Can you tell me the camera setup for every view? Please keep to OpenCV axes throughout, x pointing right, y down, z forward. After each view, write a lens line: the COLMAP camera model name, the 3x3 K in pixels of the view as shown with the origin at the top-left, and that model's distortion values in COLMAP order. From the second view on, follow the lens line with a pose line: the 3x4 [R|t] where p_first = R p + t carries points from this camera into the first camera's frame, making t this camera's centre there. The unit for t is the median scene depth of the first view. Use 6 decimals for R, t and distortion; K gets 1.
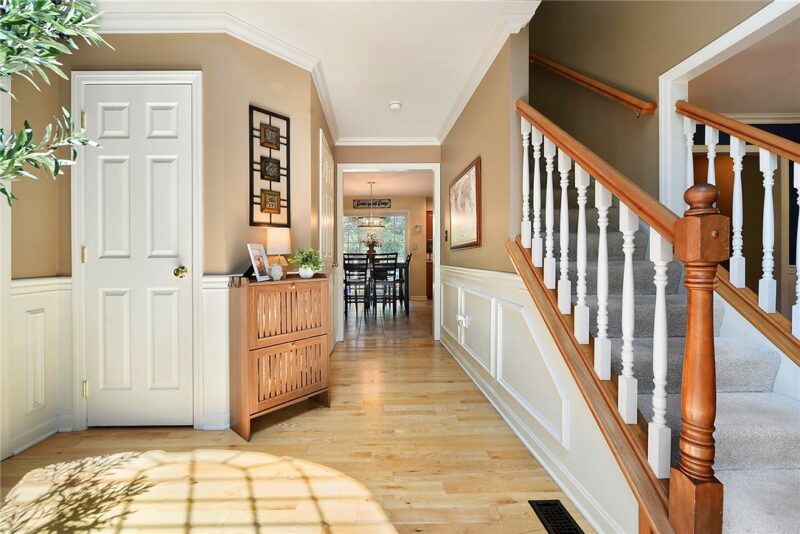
lens RADIAL K [[357.9, 0, 380.1], [0, 357.9, 257.9], [0, 0, 1]] dist [0.000150, -0.000163]
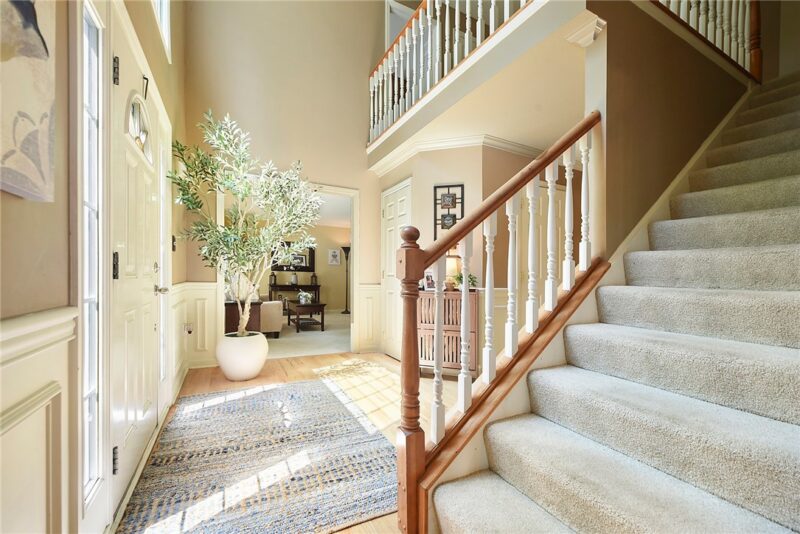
lens RADIAL K [[329.9, 0, 400.6], [0, 329.9, 280.4], [0, 0, 1]] dist [0.002399, 0.000080]
pose [[0.447889, 0.026254, -0.893704, 0.968213], [-0.028021, 0.999490, 0.015319, -0.003870], [0.893650, 0.018181, 0.448396, 0.170626]]
